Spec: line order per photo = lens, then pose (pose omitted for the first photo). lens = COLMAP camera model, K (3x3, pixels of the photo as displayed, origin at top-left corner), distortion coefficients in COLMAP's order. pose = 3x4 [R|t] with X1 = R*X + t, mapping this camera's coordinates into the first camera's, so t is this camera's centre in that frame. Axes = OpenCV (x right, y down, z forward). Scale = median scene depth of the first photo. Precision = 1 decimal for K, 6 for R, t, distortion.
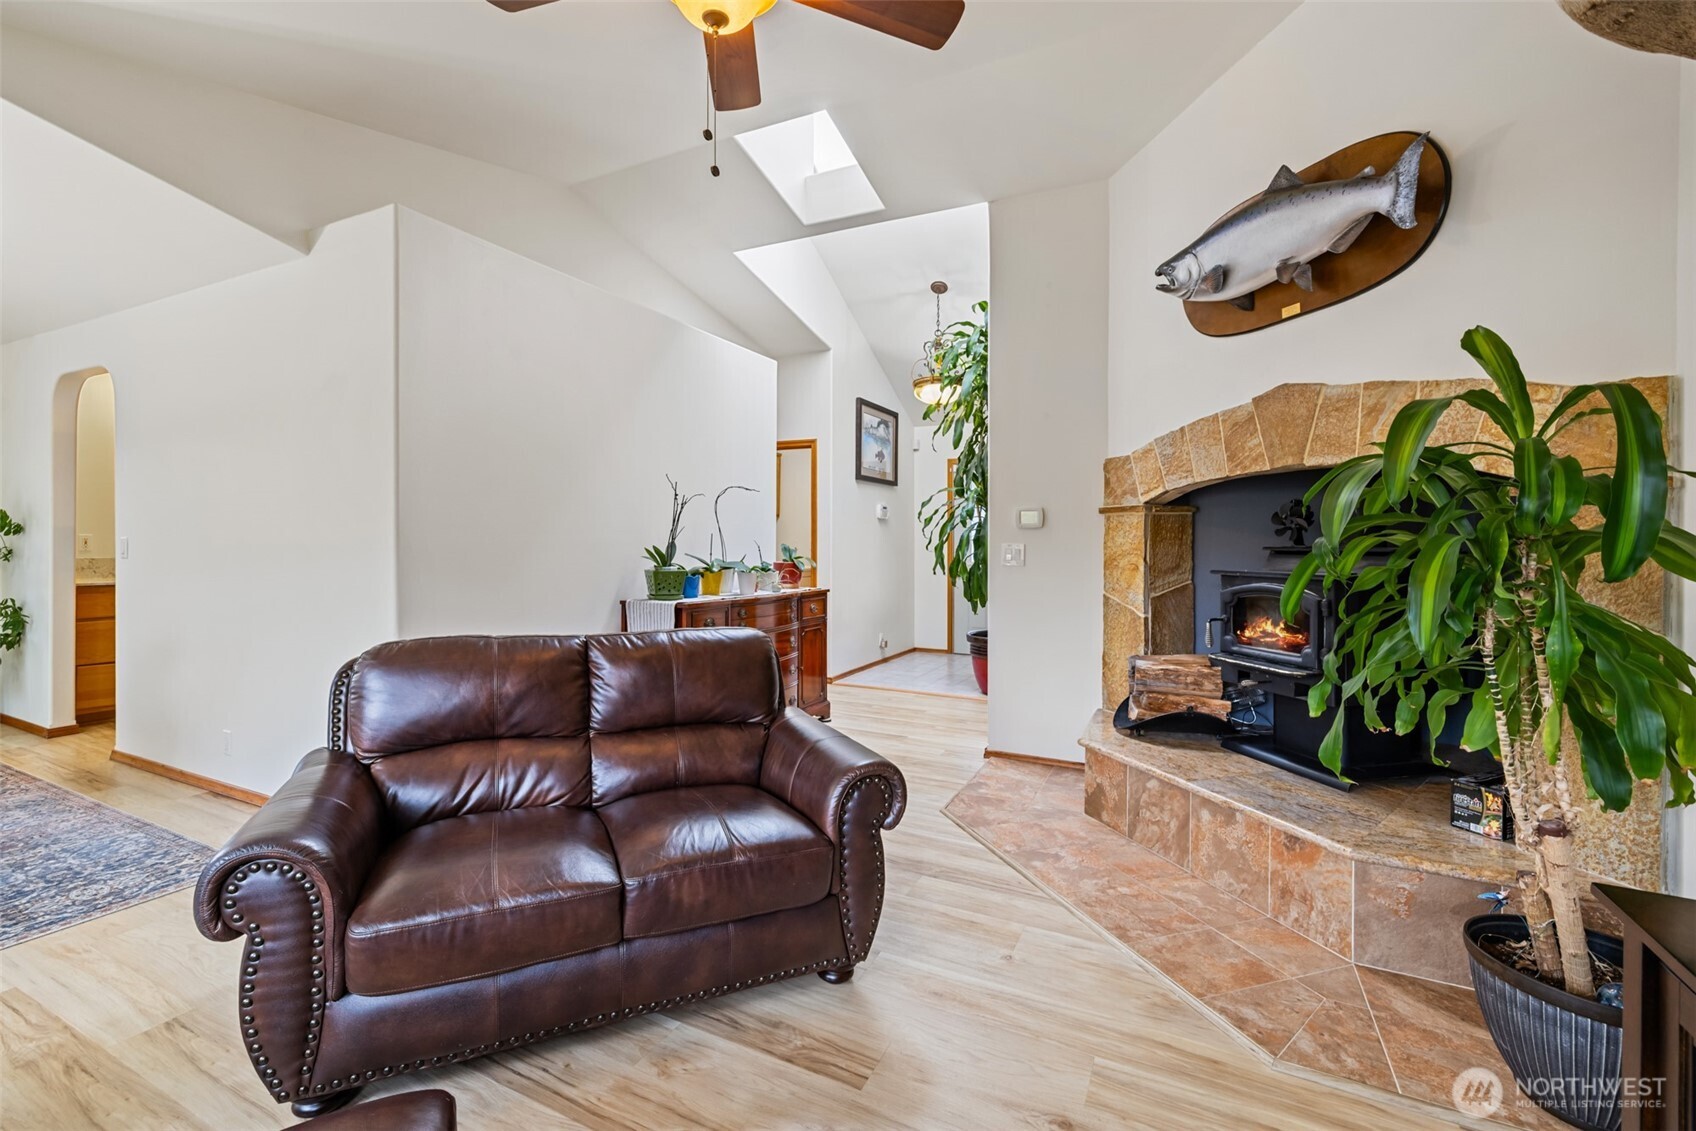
lens RADIAL K [[733.7, 0, 824.2], [0, 733.7, 544.2], [0, 0, 1]] dist [0.000073, -0.000361]
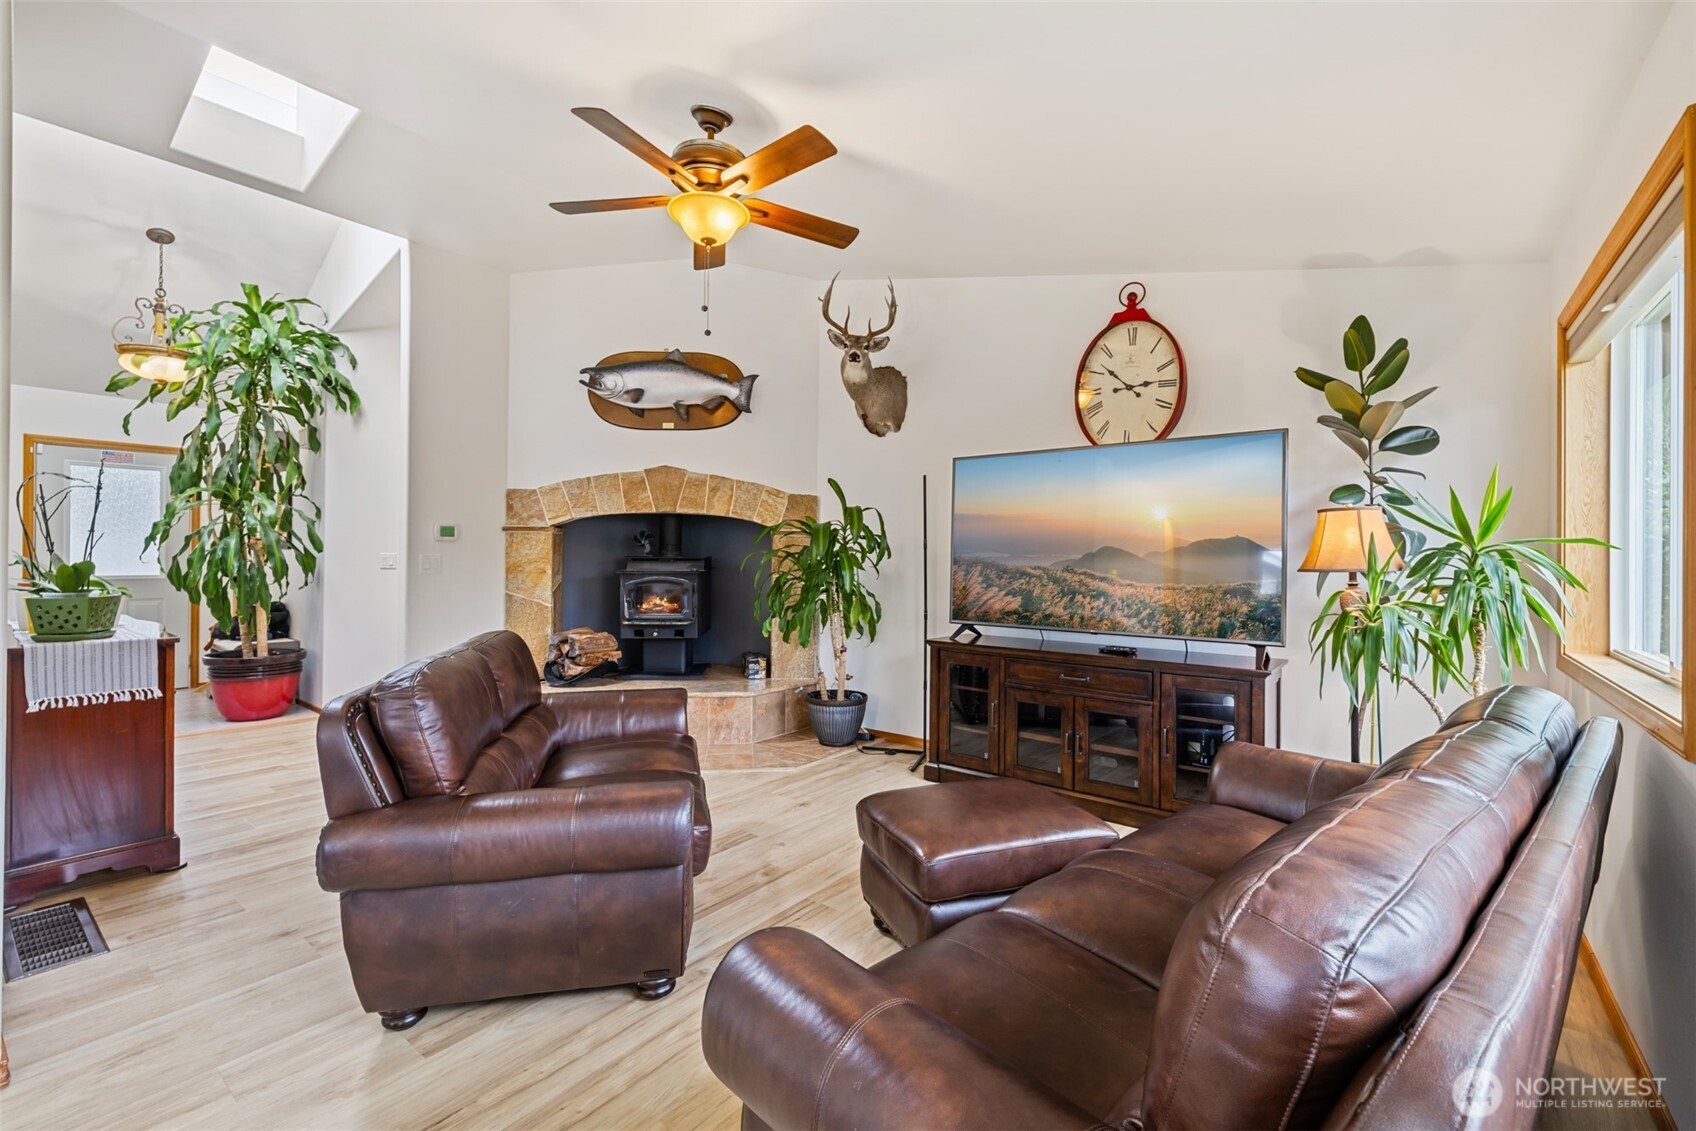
lens RADIAL K [[733.7, 0, 841.5], [0, 733.7, 554.5], [0, 0, 1]] dist [0.000073, -0.000361]
pose [[0.180456, -0.004653, 0.983572, -1.047678], [-0.000760, 0.999988, 0.004870, -0.009040], [-0.983583, -0.001627, 0.180450, 0.246163]]
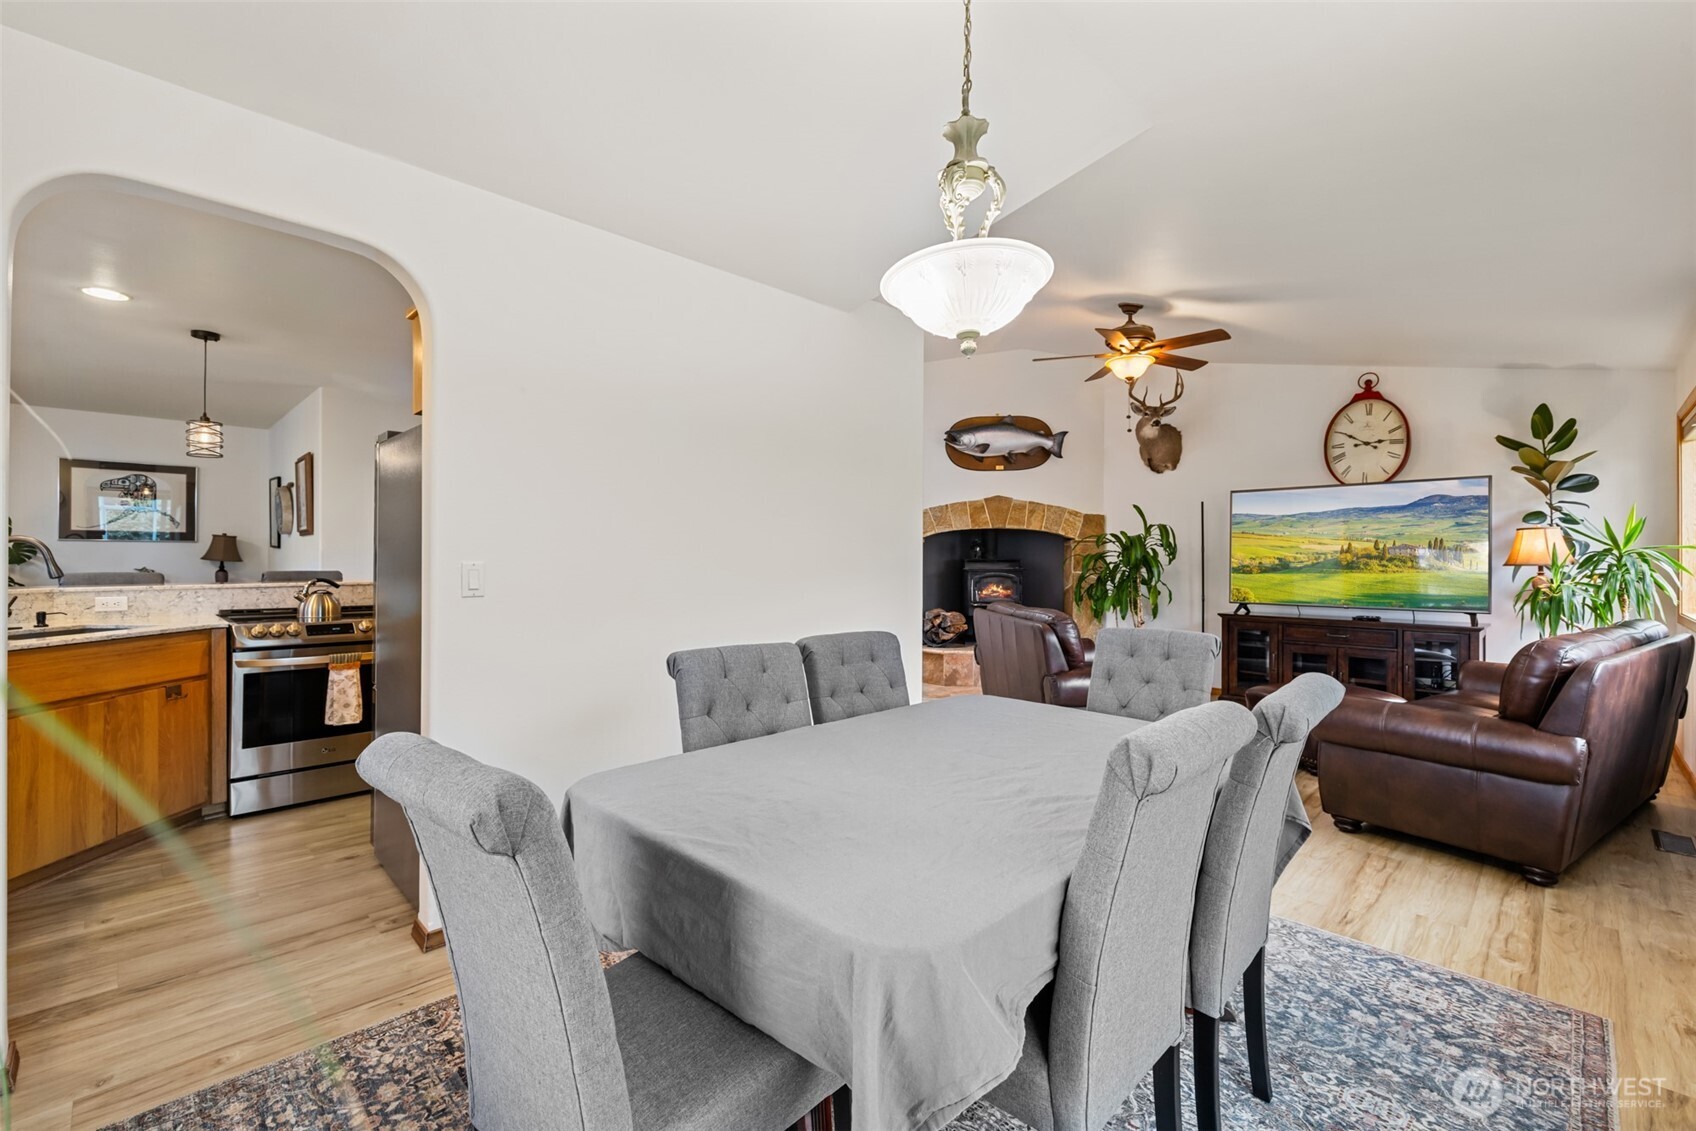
lens RADIAL K [[733.7, 0, 844.2], [0, 733.7, 555.7], [0, 0, 1]] dist [0.000073, -0.000361]
pose [[0.301767, -0.003444, 0.953375, -1.966412], [0.004444, 0.999988, 0.002205, -0.014523], [-0.953371, 0.003572, 0.301779, 0.726920]]
